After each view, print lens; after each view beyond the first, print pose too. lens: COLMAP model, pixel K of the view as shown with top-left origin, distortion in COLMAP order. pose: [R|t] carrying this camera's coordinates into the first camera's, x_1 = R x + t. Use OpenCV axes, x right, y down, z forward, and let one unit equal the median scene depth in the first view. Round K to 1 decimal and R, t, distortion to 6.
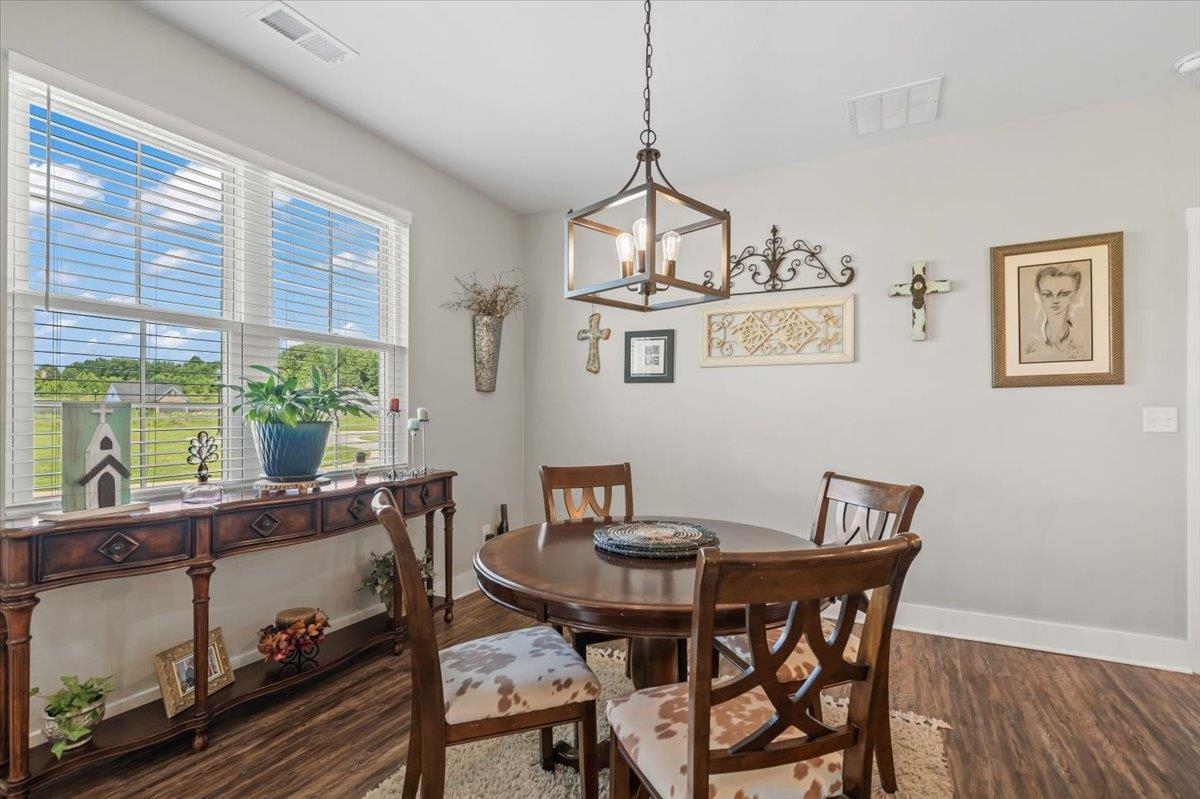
lens RADIAL K [[554.1, 0, 631.6], [0, 554.1, 414.3], [0, 0, 1]] dist [0.000419, 0.000197]
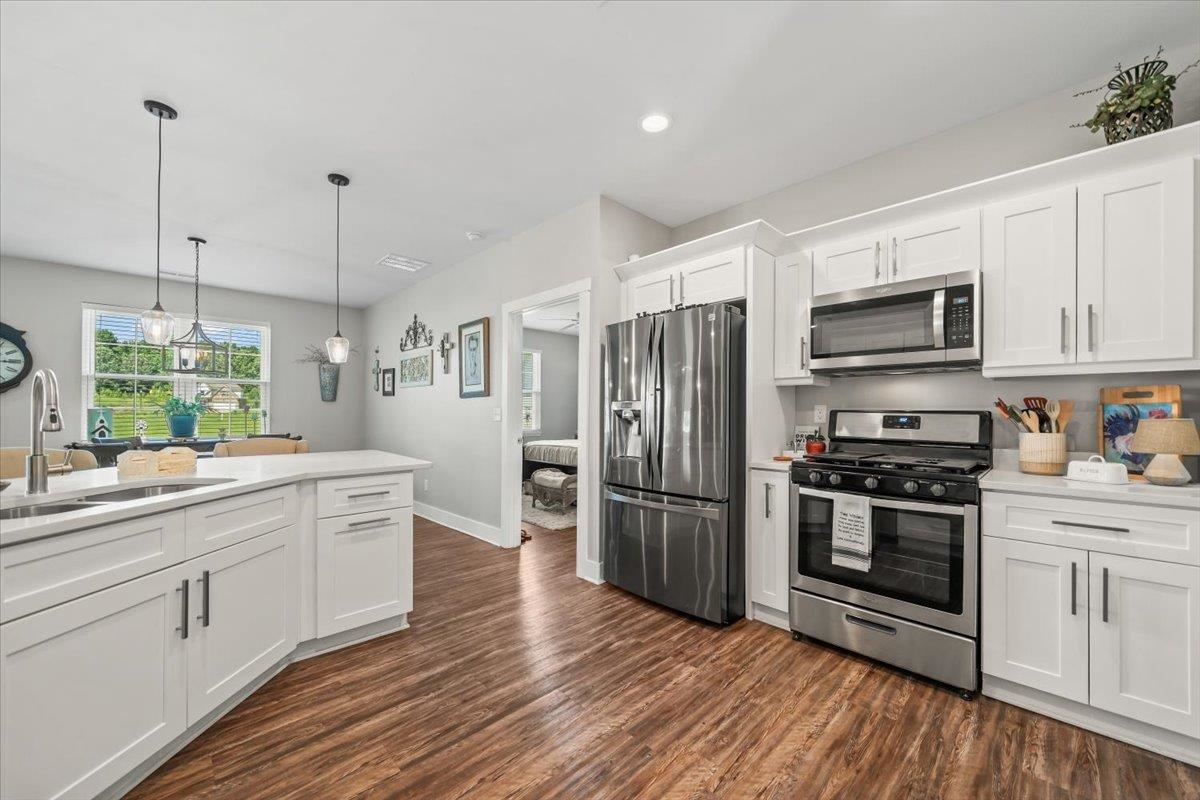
lens RADIAL K [[452.2, 0, 599.2], [0, 452.2, 409.4], [0, 0, 1]] dist [-0.004846, 0.000841]
pose [[0.944040, -0.003677, -0.329809, 1.717334], [0.001994, 0.999983, -0.005441, 0.001398], [0.329824, 0.004478, 0.944032, -0.344036]]
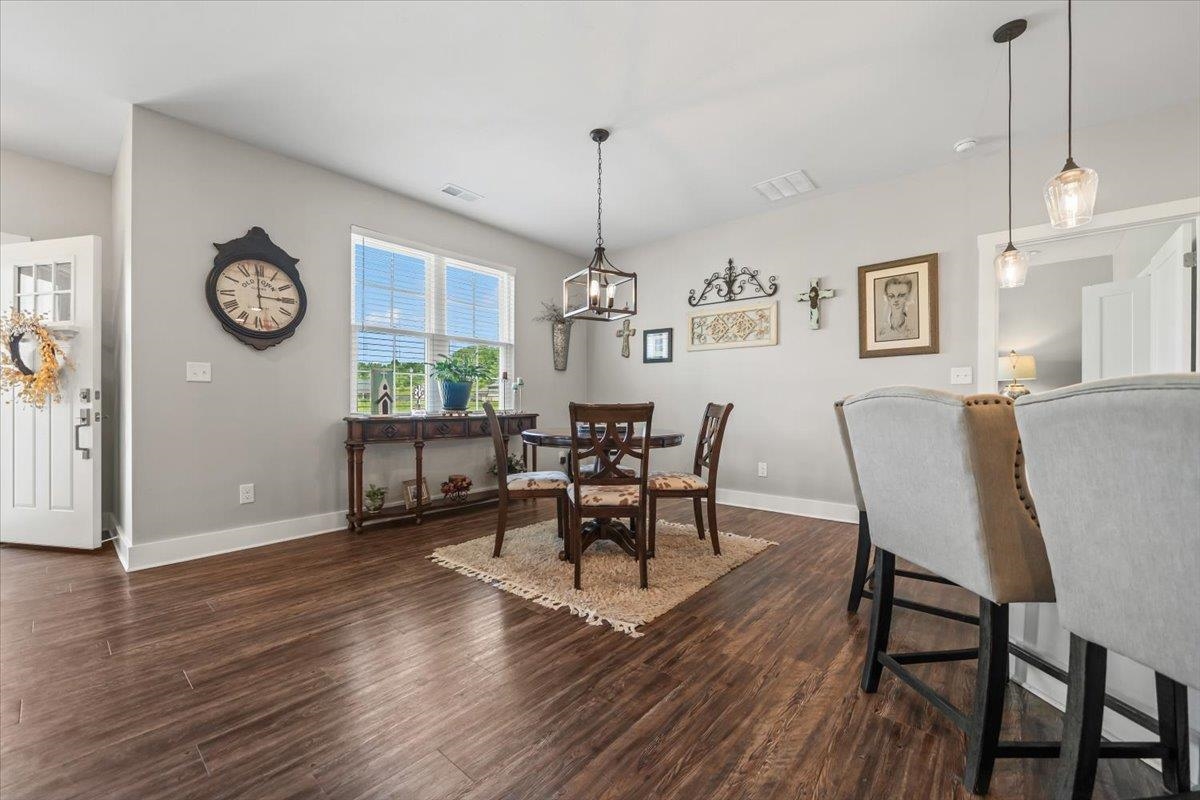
lens RADIAL K [[490.1, 0, 604.7], [0, 490.1, 409.4], [0, 0, 1]] dist [-0.002111, -0.000520]
pose [[0.965400, 0.003396, -0.260750, 0.343279], [-0.000564, 0.999940, 0.010938, 0.084139], [0.260772, -0.010412, 0.965344, -0.529104]]
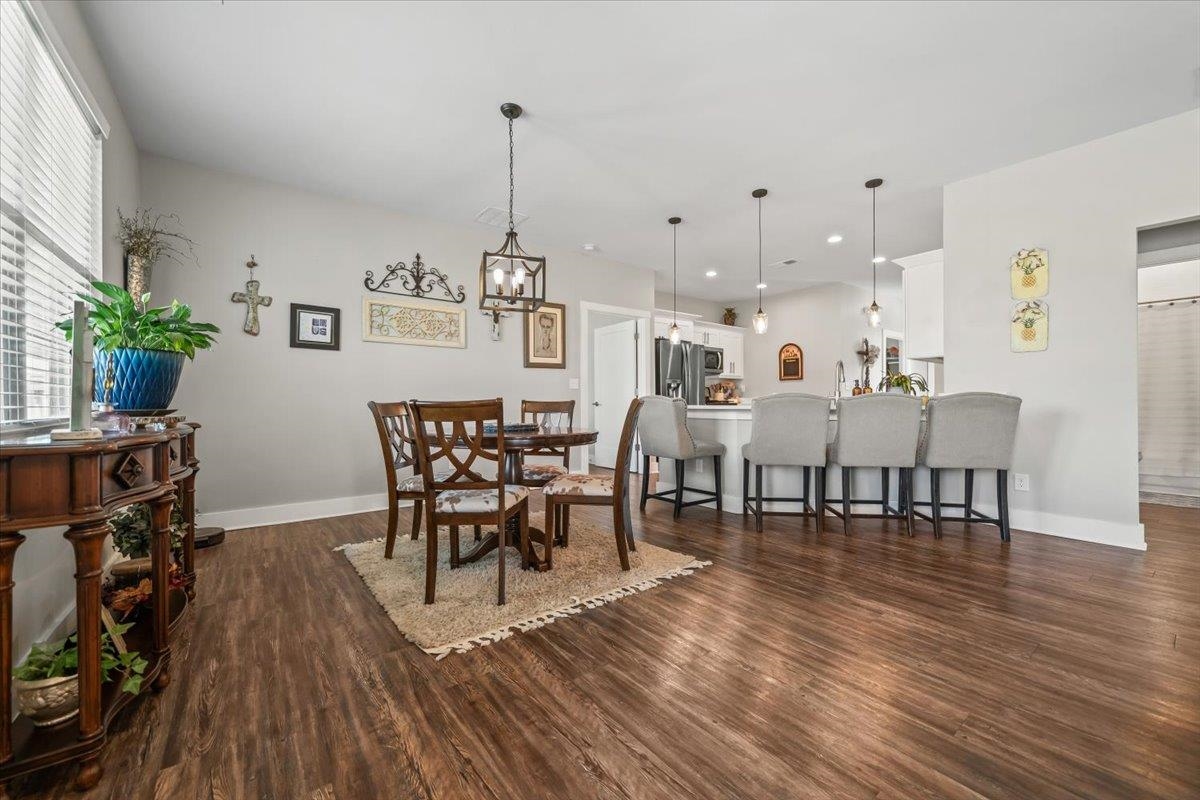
lens RADIAL K [[468.9, 0, 591.6], [0, 468.9, 405.2], [0, 0, 1]] dist [-0.001942, 0.000489]
pose [[0.449107, -0.008998, 0.893433, -0.853507], [0.004746, 0.999959, 0.007685, 0.086751], [-0.893465, 0.000788, 0.449131, -0.013288]]
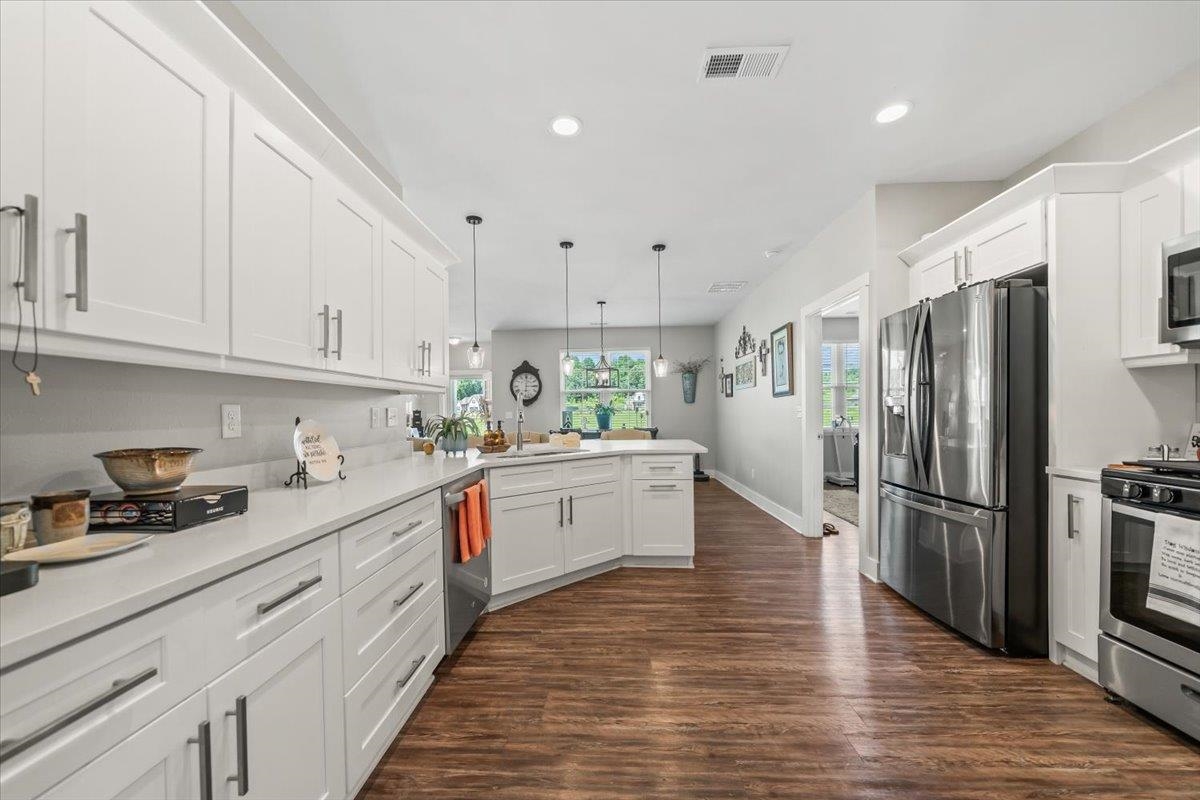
lens RADIAL K [[452.2, 0, 597.6], [0, 452.2, 411.8], [0, 0, 1]] dist [-0.004846, 0.000841]
pose [[0.405466, -0.010166, -0.914054, 2.084771], [0.016498, 0.999857, -0.003802, 0.003719], [0.913961, -0.013538, 0.405576, -0.351467]]
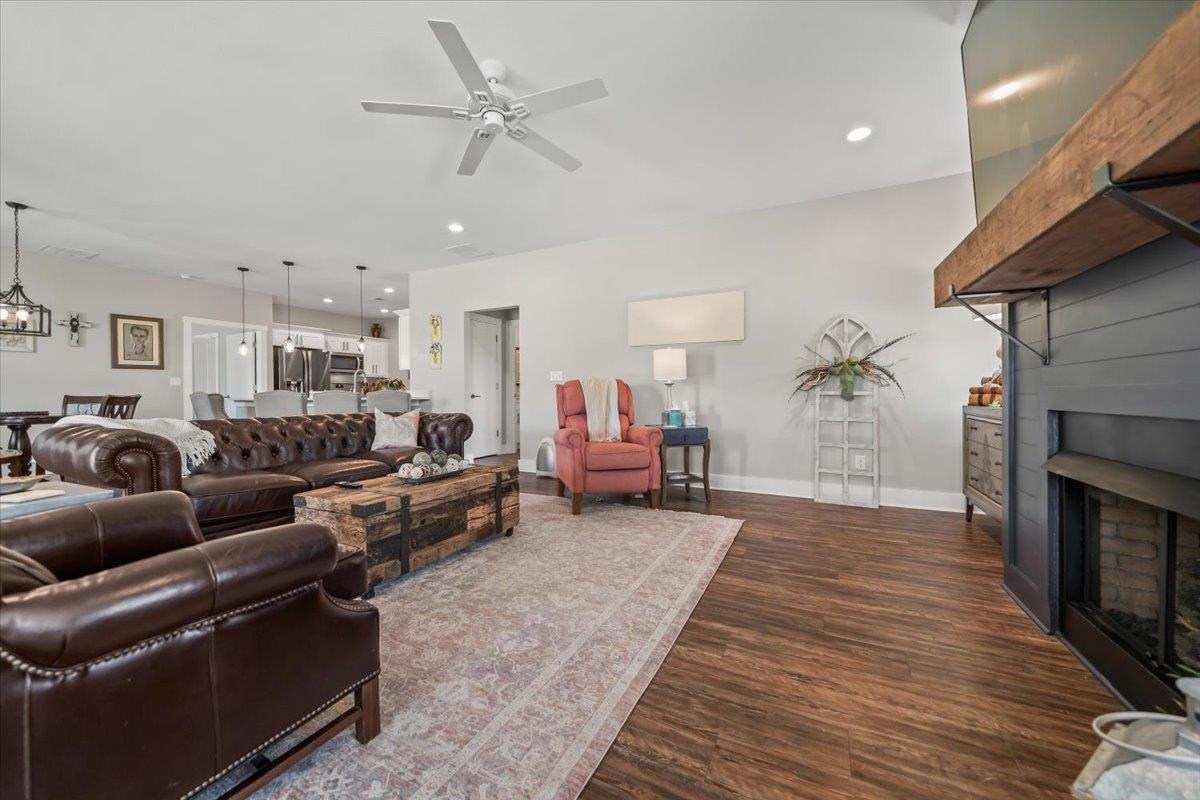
lens RADIAL K [[452.2, 0, 602.3], [0, 452.2, 394.7], [0, 0, 1]] dist [-0.004846, 0.000841]
pose [[0.020101, -0.004749, 0.999787, -1.492661], [0.002893, 0.999985, 0.004692, 0.077809], [-0.999794, 0.002798, 0.020114, -1.414870]]
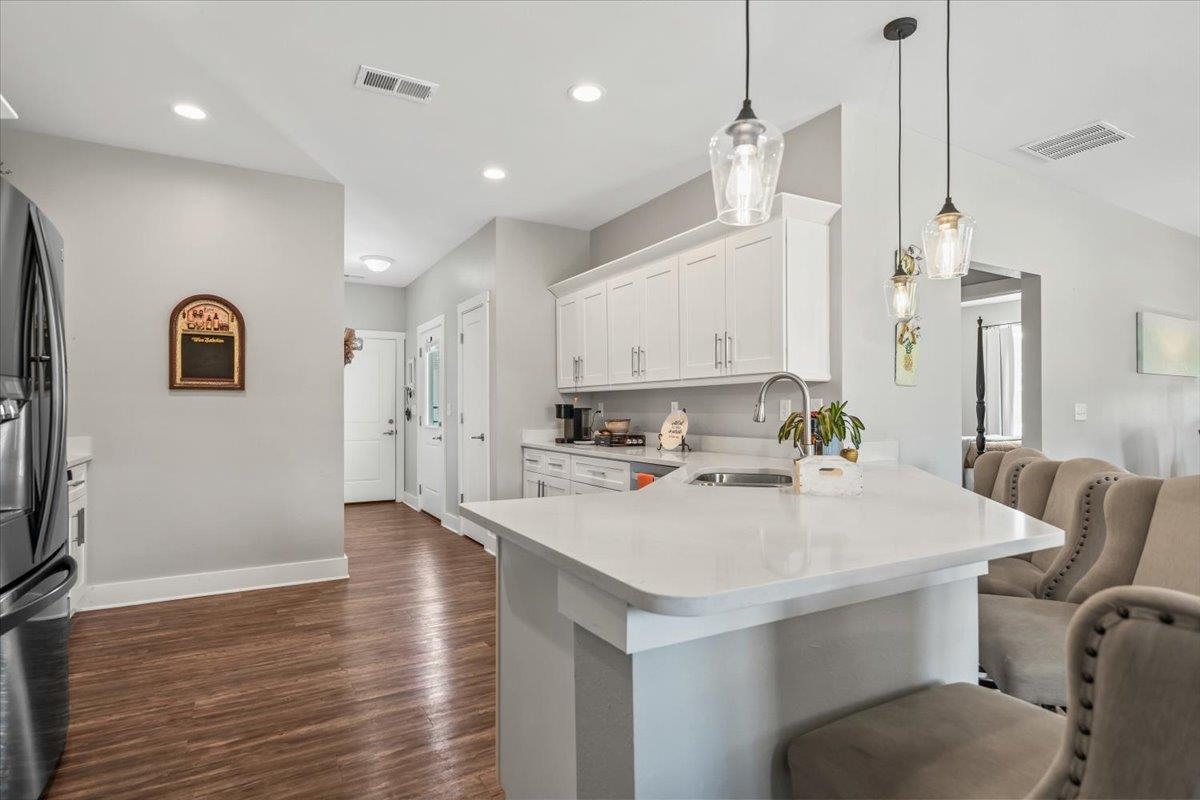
lens RADIAL K [[620.4, 0, 600.7], [0, 620.4, 402.8], [0, 0, 1]] dist [0.002189, 0.000723]
pose [[-0.828511, 0.000462, 0.559972, 0.620346], [-0.004389, 0.999964, -0.007319, 0.001263], [-0.559955, -0.008522, -0.828479, 0.855001]]
